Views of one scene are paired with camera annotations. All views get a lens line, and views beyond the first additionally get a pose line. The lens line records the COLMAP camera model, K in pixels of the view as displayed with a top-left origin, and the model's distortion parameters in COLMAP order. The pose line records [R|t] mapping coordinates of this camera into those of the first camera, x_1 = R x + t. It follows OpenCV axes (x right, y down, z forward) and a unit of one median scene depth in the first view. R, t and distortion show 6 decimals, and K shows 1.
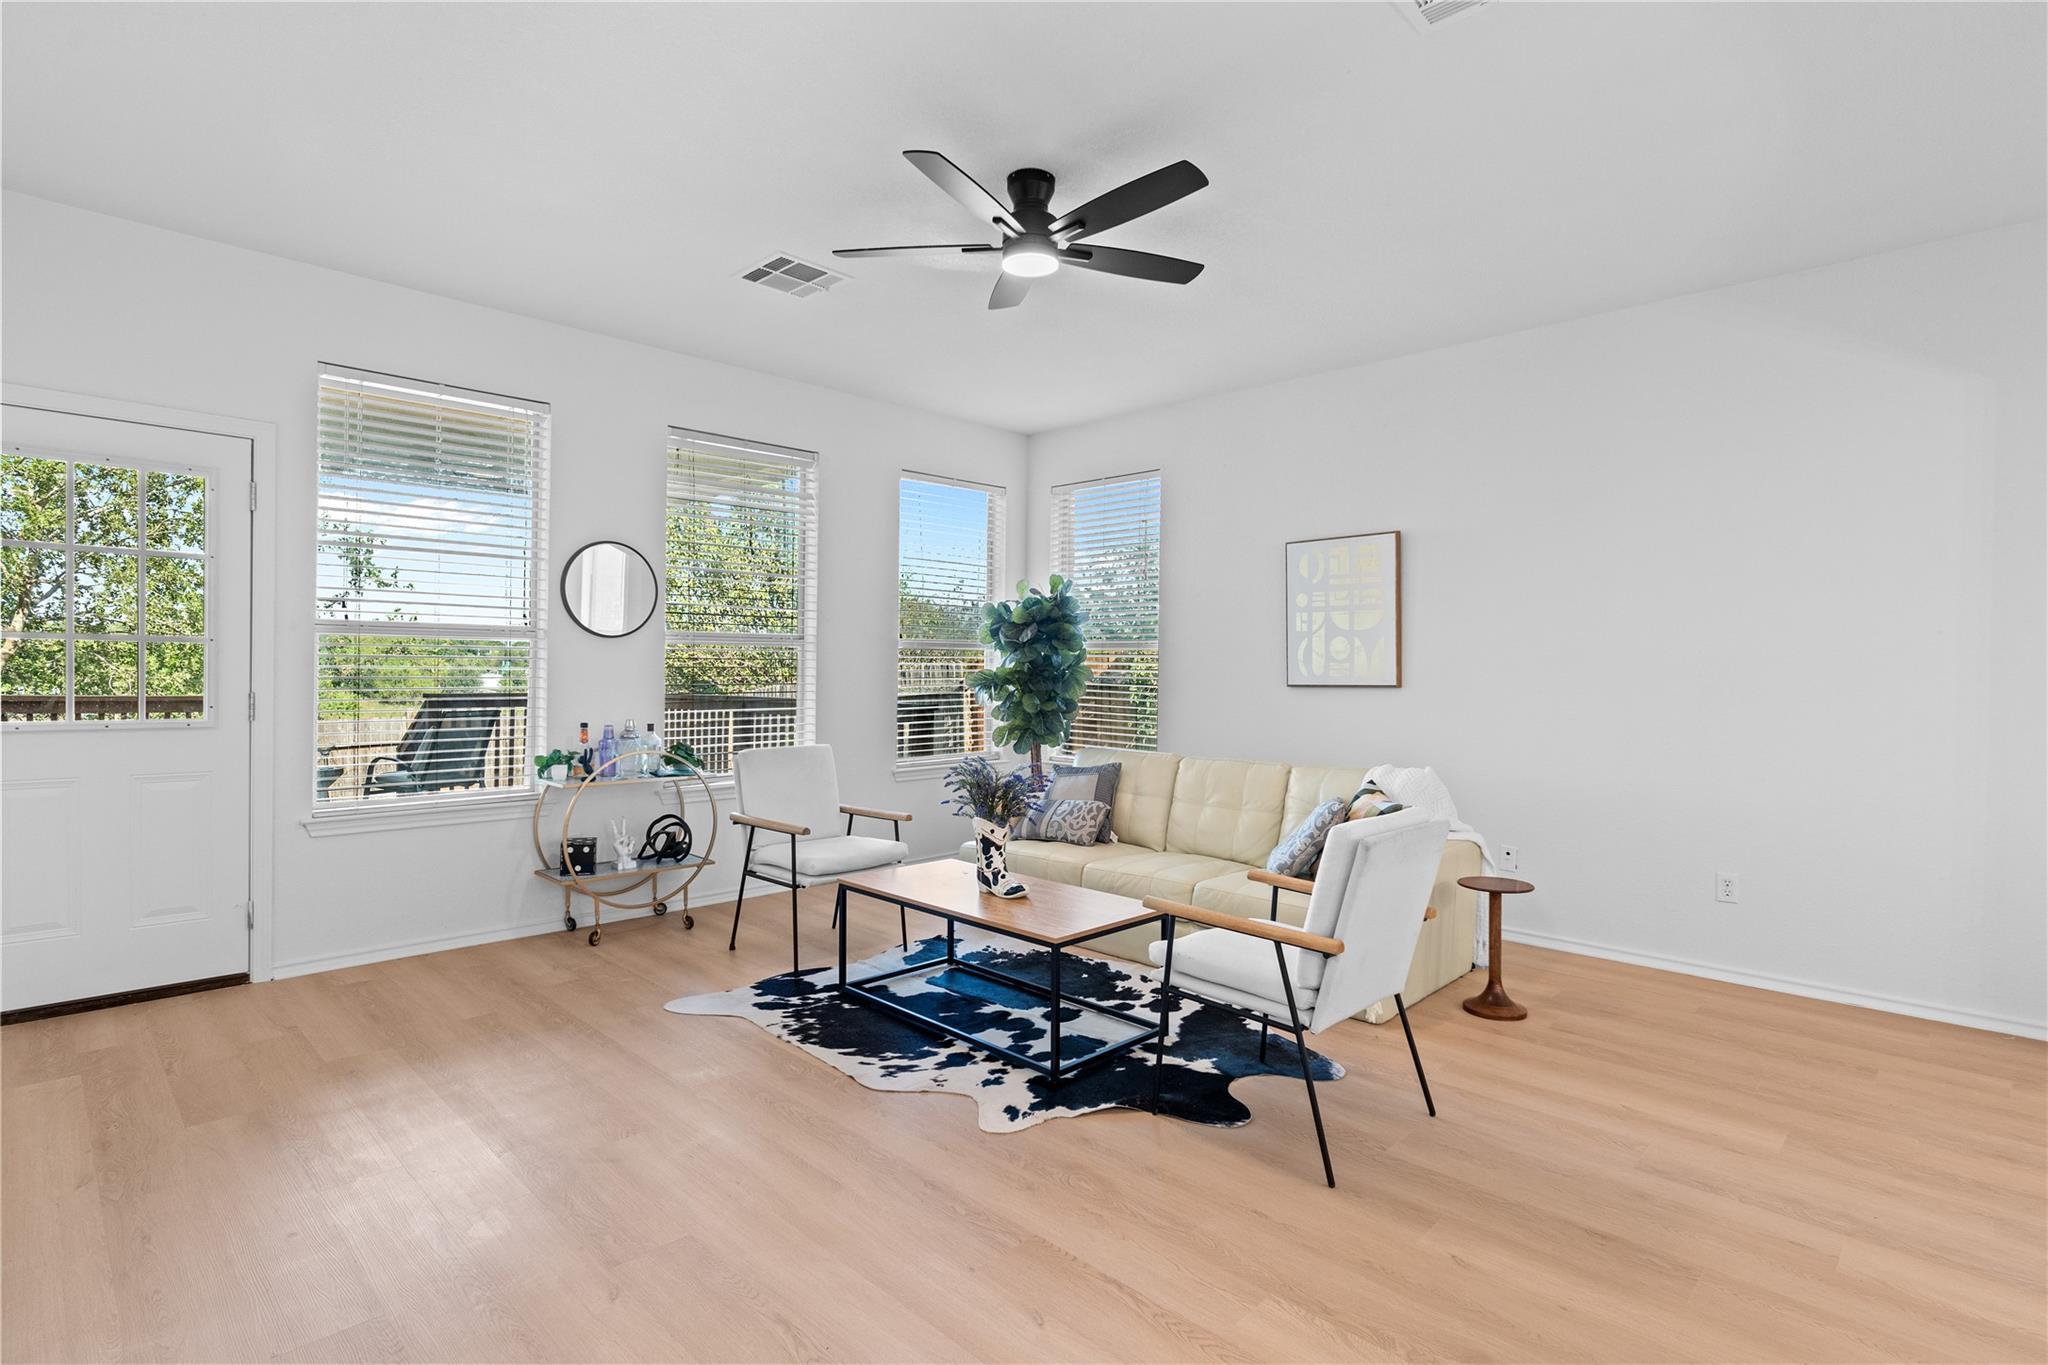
lens RADIAL K [[1003.1, 0, 1022.7], [0, 1003.1, 672.4], [0, 0, 1]] dist [-0.001796, -0.000004]
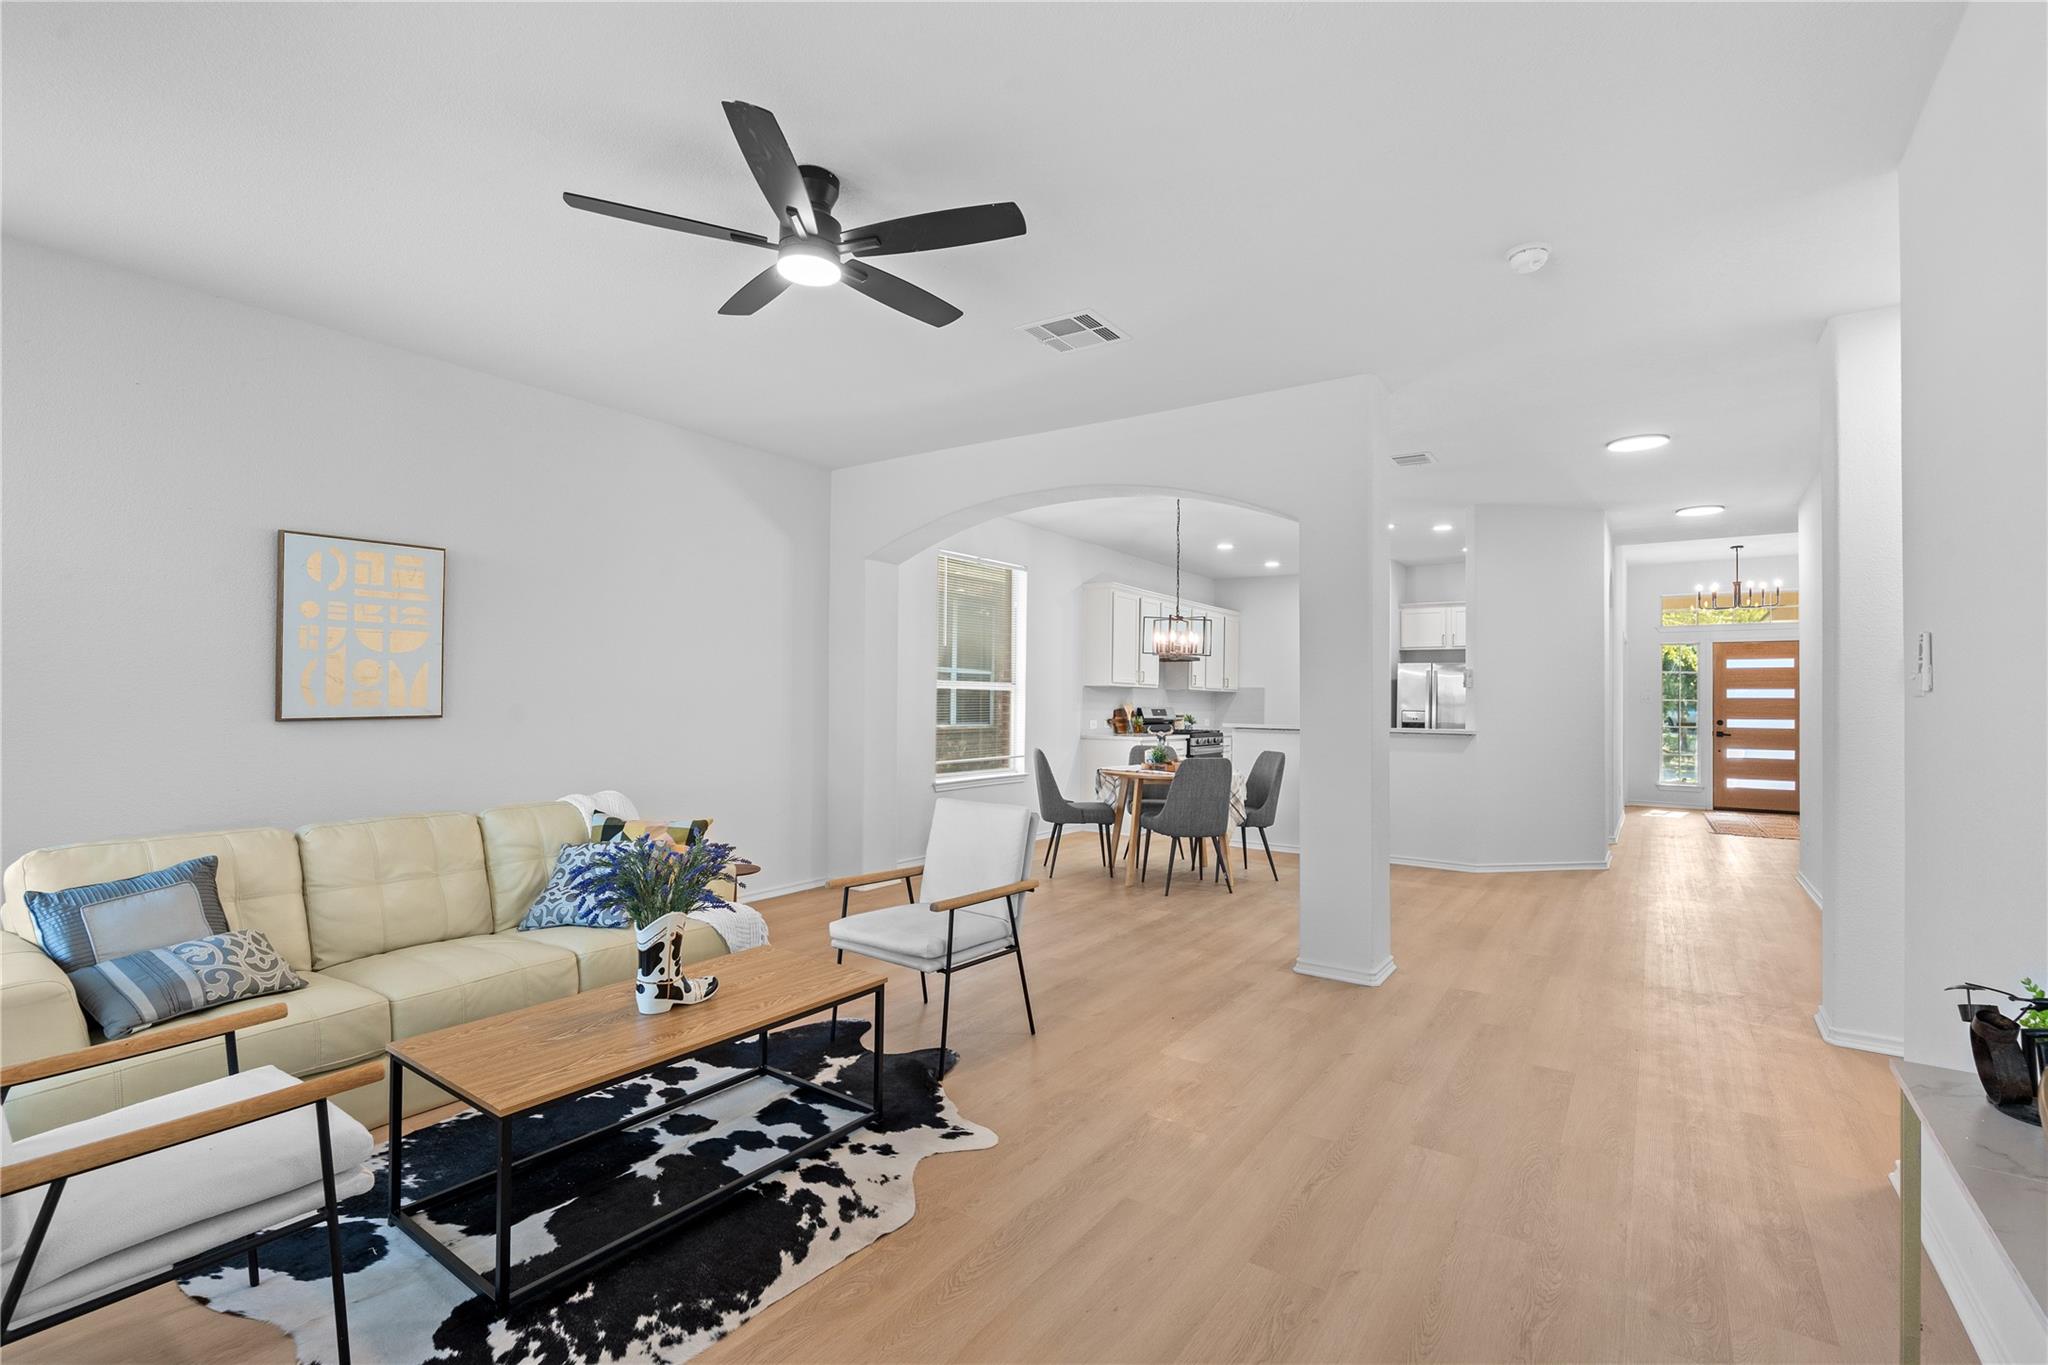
lens RADIAL K [[919.1, 0, 1014.0], [0, 919.1, 691.7], [0, 0, 1]] dist [-0.006868, 0.001002]
pose [[-0.170867, -0.003258, 0.985289, -0.811140], [-0.010221, 0.999947, 0.001534, -0.023824], [-0.985241, -0.009809, -0.170892, 0.927530]]
